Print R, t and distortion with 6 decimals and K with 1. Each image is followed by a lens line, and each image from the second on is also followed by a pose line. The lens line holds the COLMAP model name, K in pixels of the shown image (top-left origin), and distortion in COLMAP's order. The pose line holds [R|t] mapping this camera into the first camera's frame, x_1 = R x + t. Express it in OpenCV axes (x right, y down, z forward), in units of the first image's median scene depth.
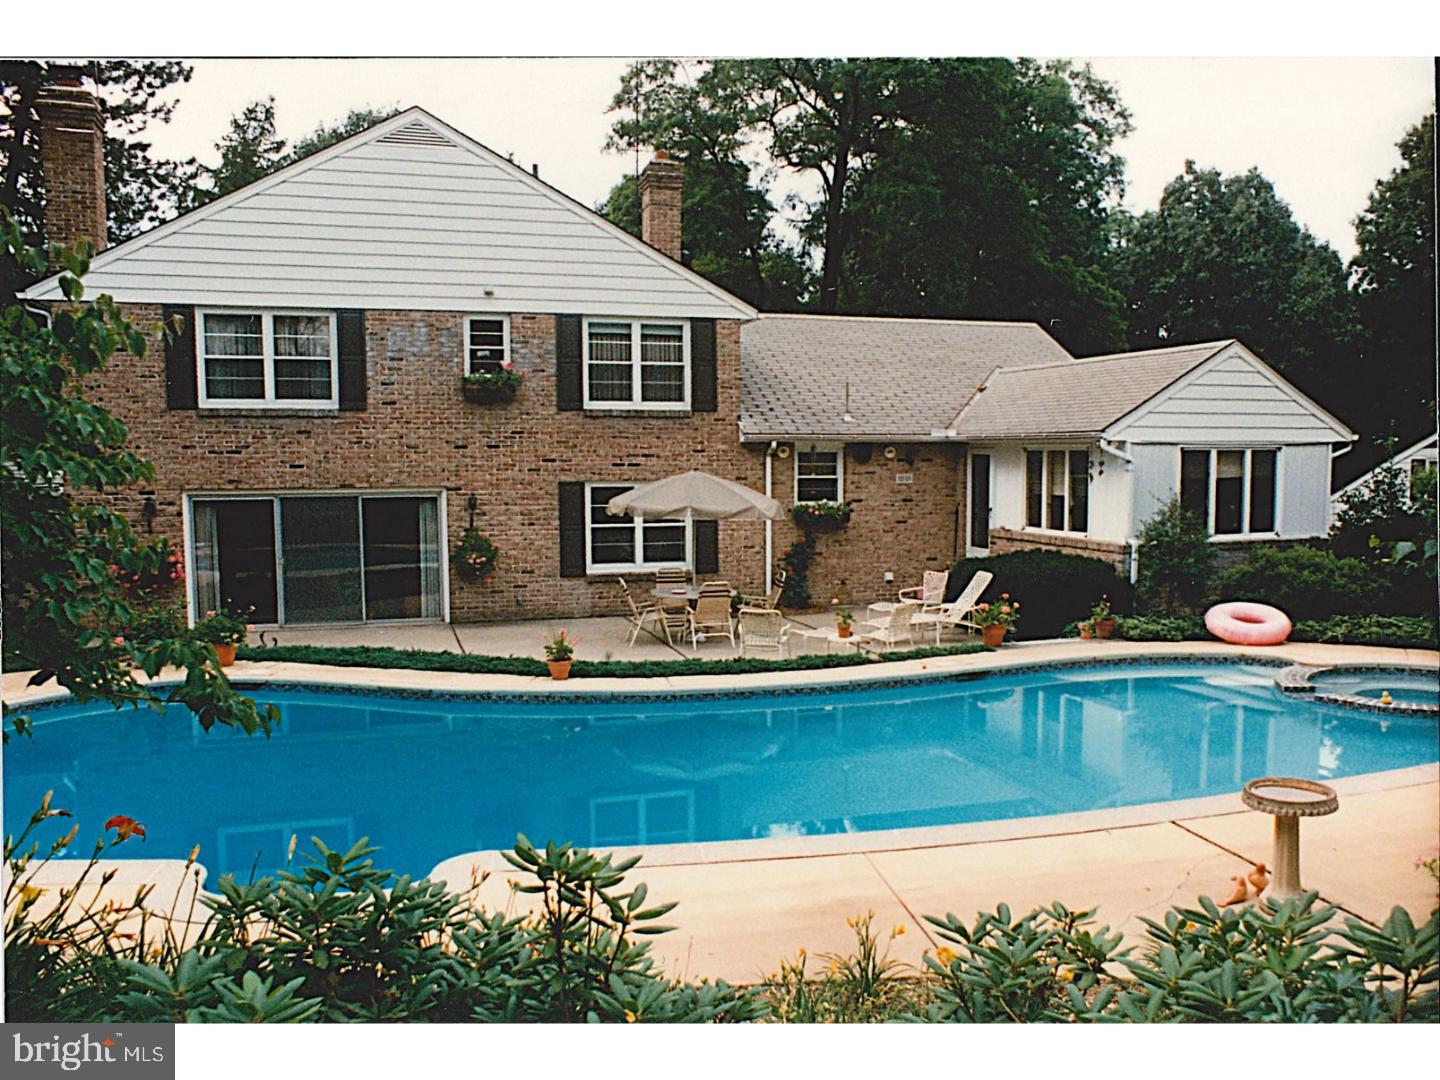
lens RADIAL K [[1120.4, 0, 720.0], [0, 1120.4, 540.0], [0, 0, 1]] dist [0.028611, -0.000842]
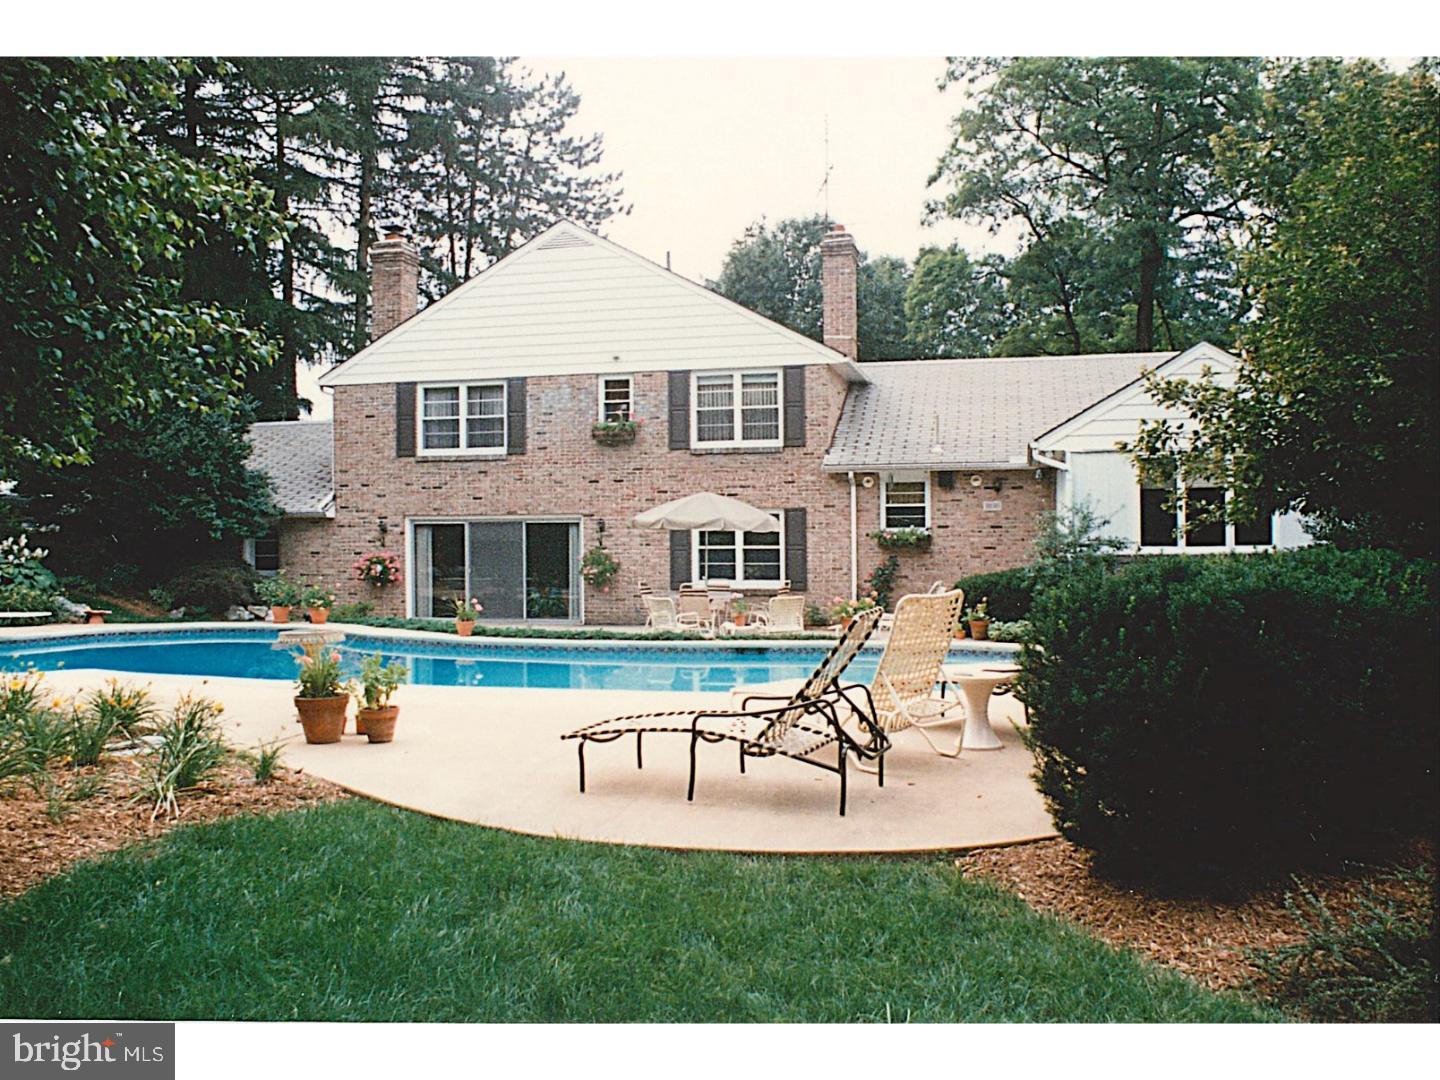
lens RADIAL K [[1120.4, 0, 720.0], [0, 1120.4, 540.0], [0, 0, 1]] dist [0.028611, -0.000842]
pose [[0.885913, -0.000440, -0.463852, 0.462070], [-0.032557, 0.997474, -0.063127, 0.054779], [0.462708, 0.071027, 0.883661, -0.027989]]
